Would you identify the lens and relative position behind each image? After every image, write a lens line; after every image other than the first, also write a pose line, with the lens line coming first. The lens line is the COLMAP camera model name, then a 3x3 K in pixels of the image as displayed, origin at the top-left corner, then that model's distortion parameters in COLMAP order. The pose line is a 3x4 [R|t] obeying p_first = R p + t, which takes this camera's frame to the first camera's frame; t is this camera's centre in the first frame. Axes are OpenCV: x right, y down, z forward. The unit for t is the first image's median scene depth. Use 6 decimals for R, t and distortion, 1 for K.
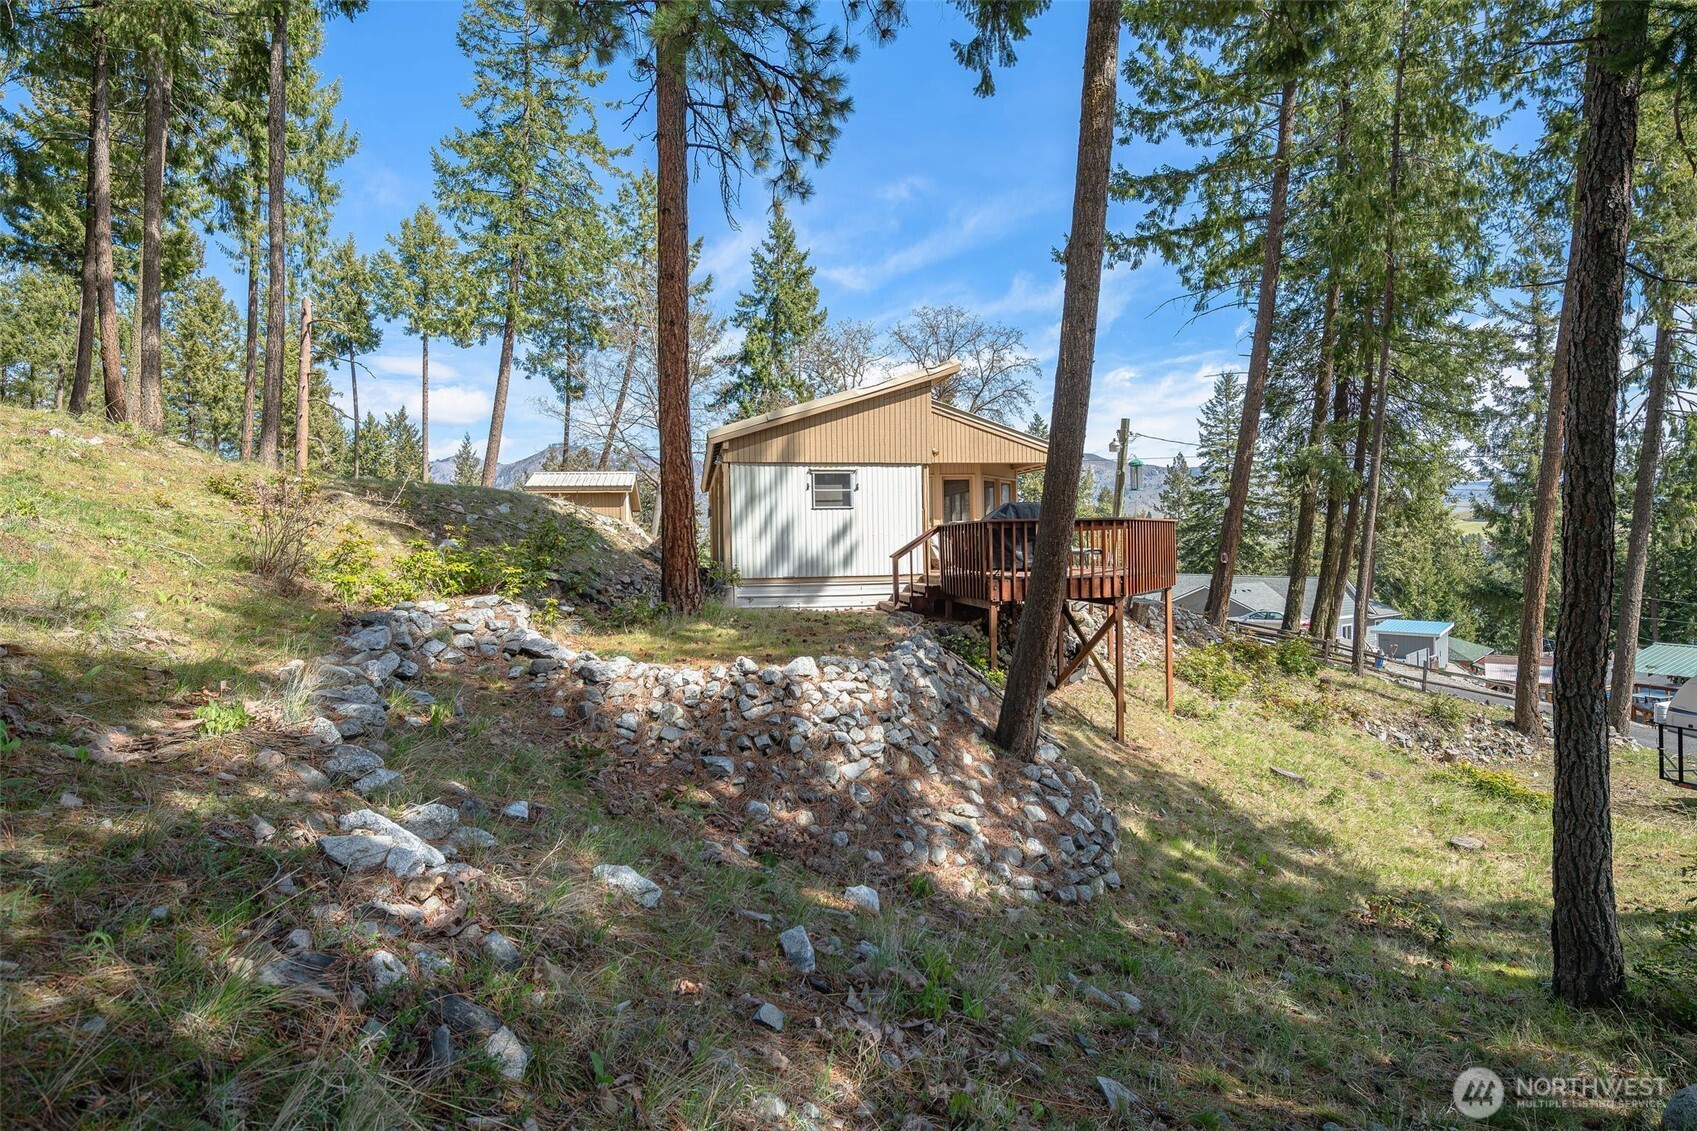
lens RADIAL K [[896.1, 0, 839.0], [0, 896.1, 552.5], [0, 0, 1]] dist [0.002229, -0.000419]
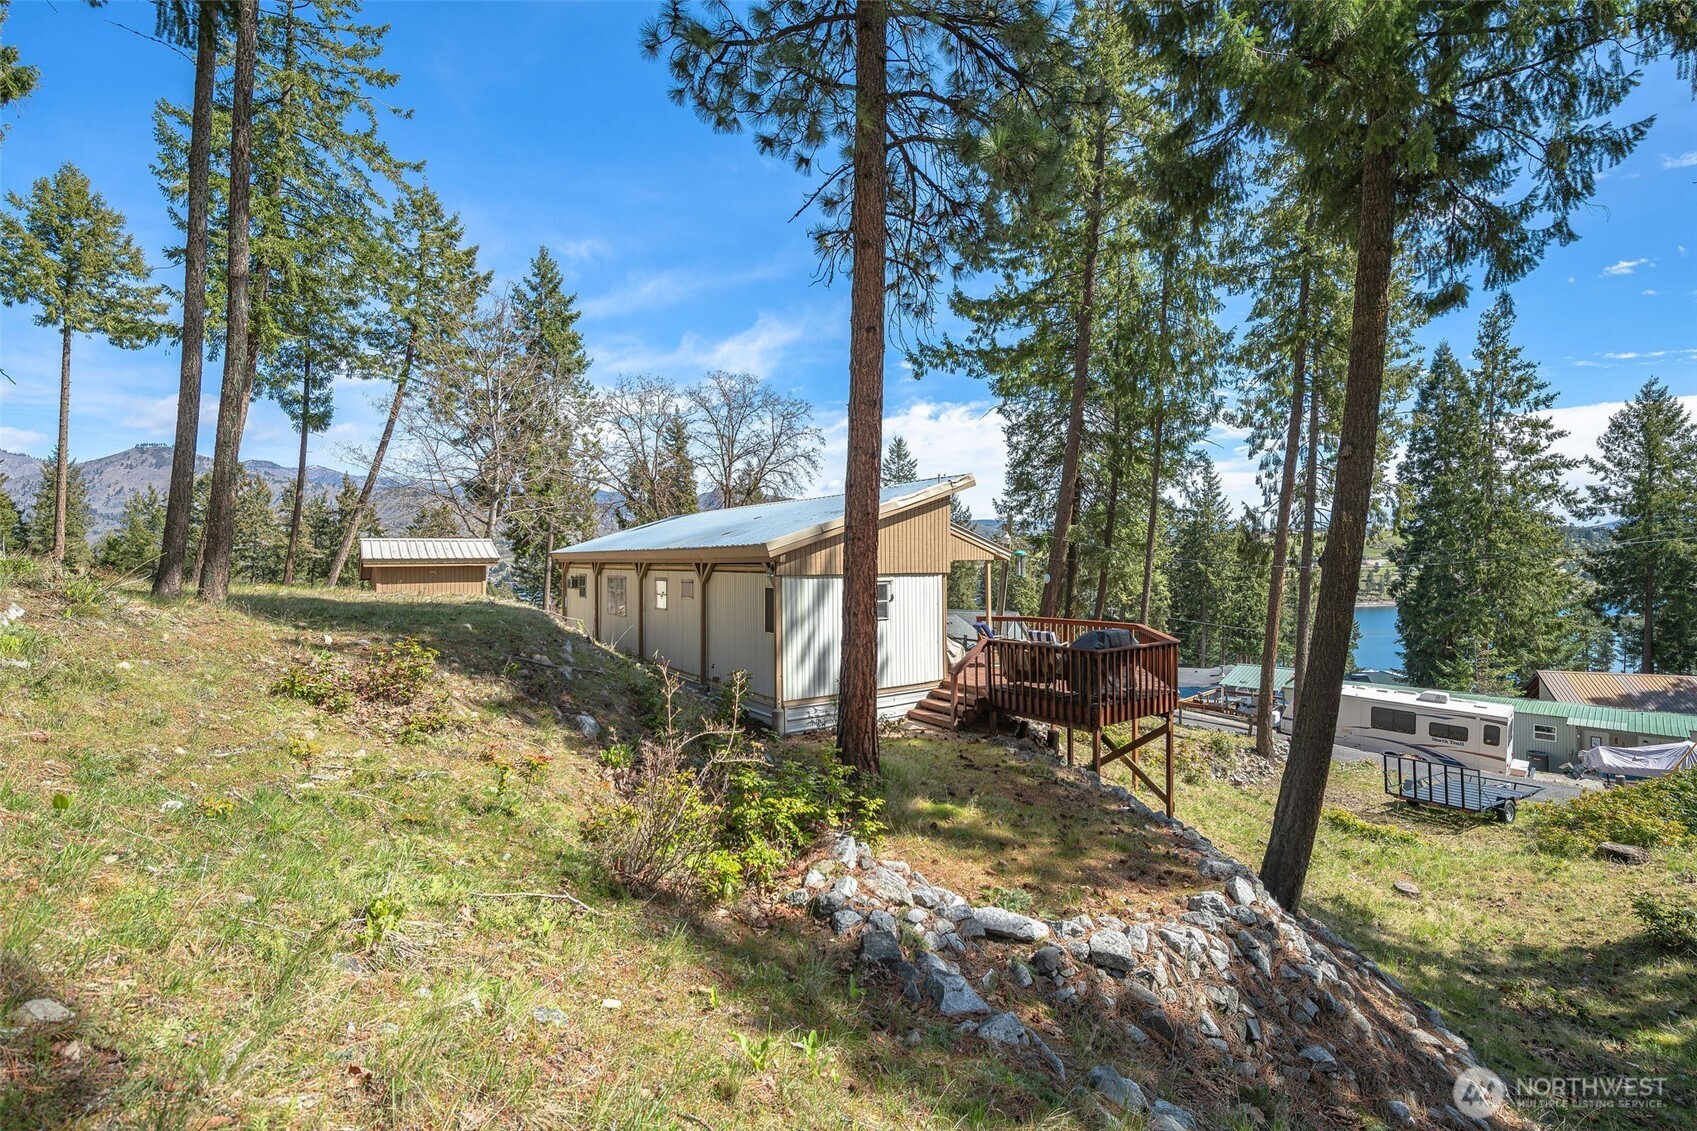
lens RADIAL K [[786.9, 0, 869.9], [0, 786.9, 550.5], [0, 0, 1]] dist [0.002694, -0.002747]
pose [[0.901108, 0.014201, 0.433363, -0.298214], [-0.004658, 0.999723, -0.023074, -0.082196], [-0.433571, 0.018773, 0.900924, 0.174997]]
